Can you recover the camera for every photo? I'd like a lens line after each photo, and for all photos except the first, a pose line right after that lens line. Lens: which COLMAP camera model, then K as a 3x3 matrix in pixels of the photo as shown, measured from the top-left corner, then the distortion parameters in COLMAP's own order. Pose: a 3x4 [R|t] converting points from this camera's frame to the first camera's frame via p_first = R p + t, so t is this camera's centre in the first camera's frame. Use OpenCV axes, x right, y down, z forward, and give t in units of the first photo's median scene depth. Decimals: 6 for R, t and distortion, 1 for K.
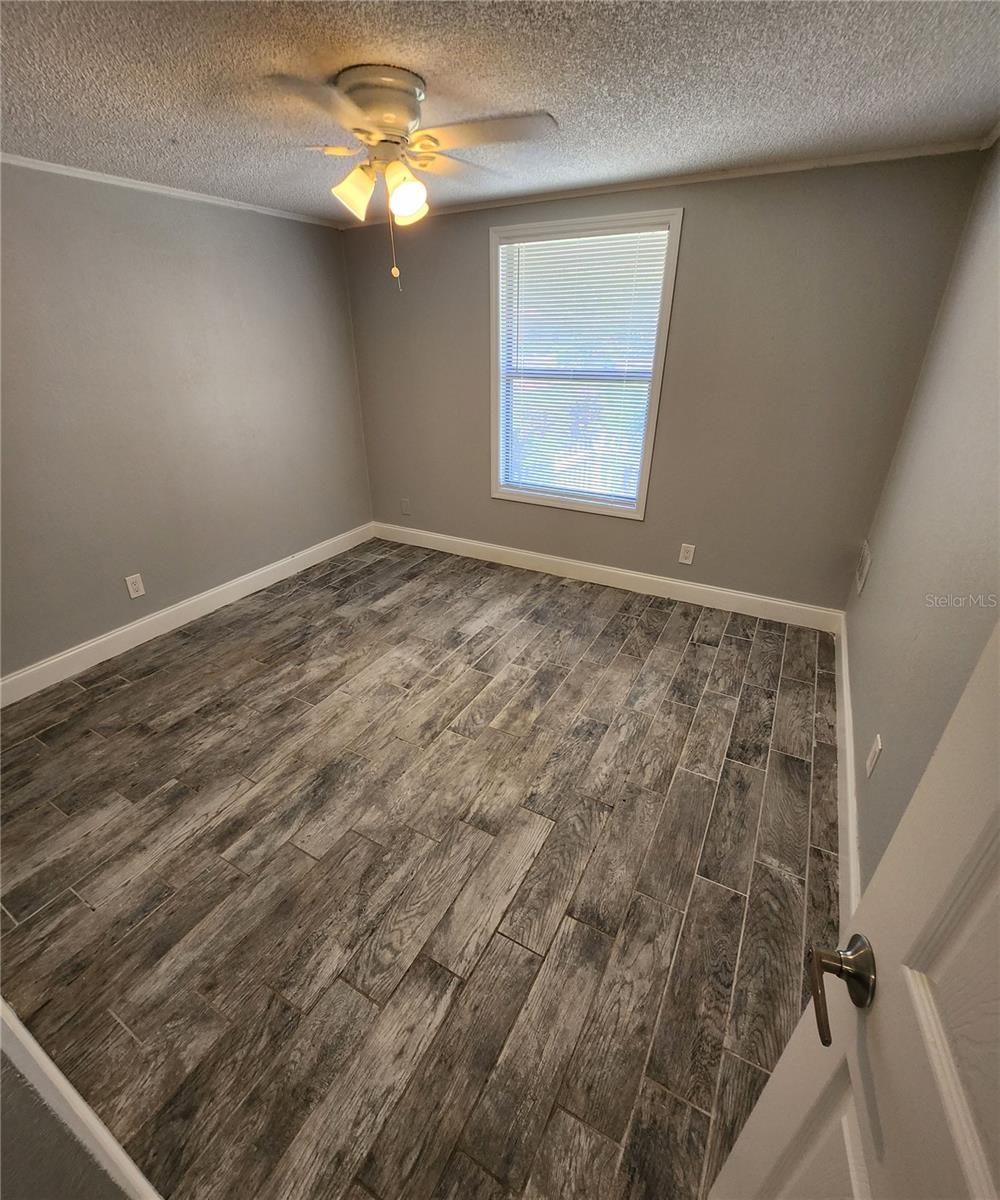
lens RADIAL K [[532.0, 0, 486.6], [0, 532.0, 603.2], [0, 0, 1]] dist [-0.010369, -0.004556]
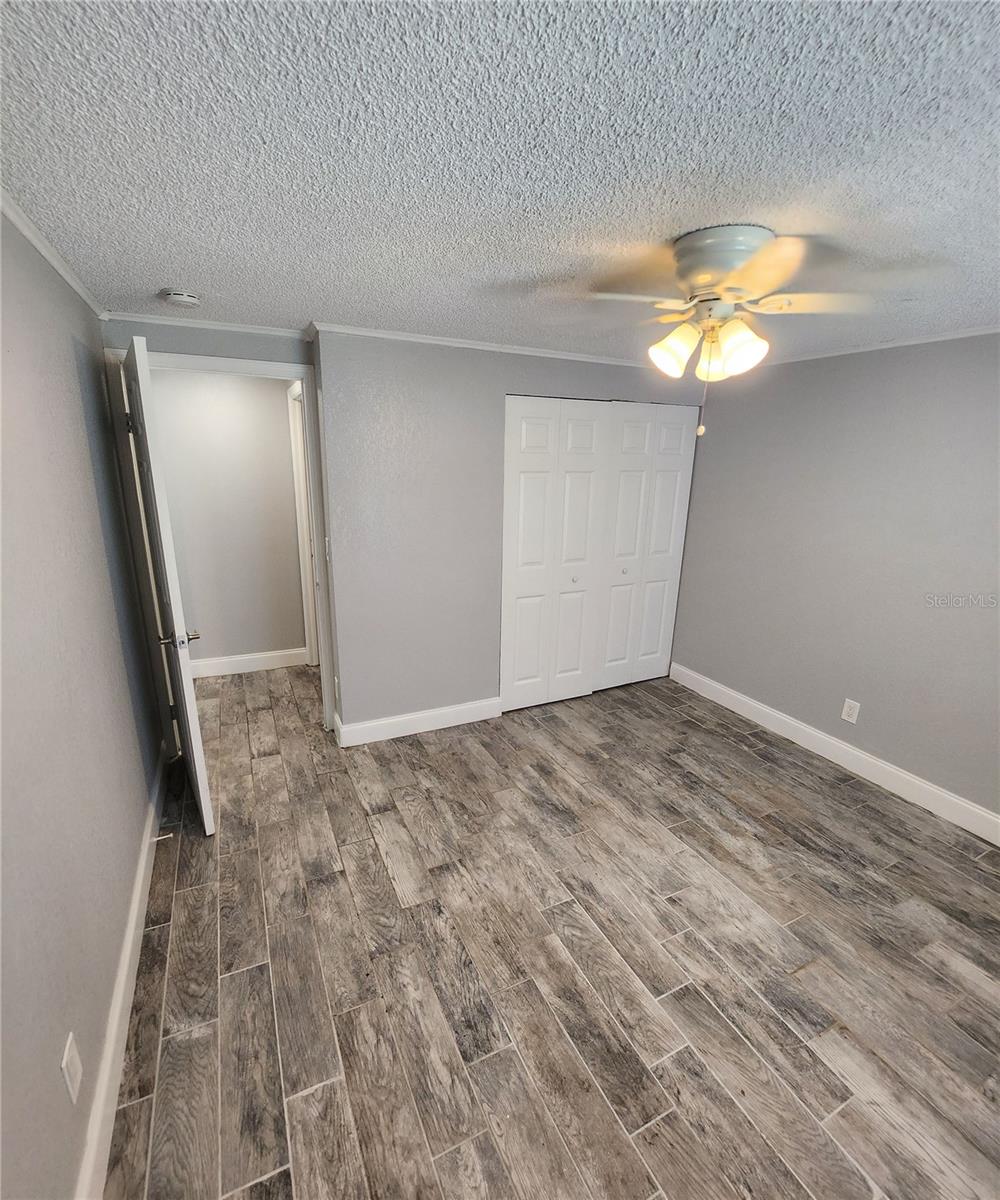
lens RADIAL K [[532.0, 0, 486.6], [0, 532.0, 603.2], [0, 0, 1]] dist [-0.010369, -0.004556]
pose [[-0.566194, 0.219973, -0.794378, 0.663096], [-0.382593, 0.783494, 0.489653, -0.581885], [0.730101, 0.581162, -0.359449, 1.024956]]
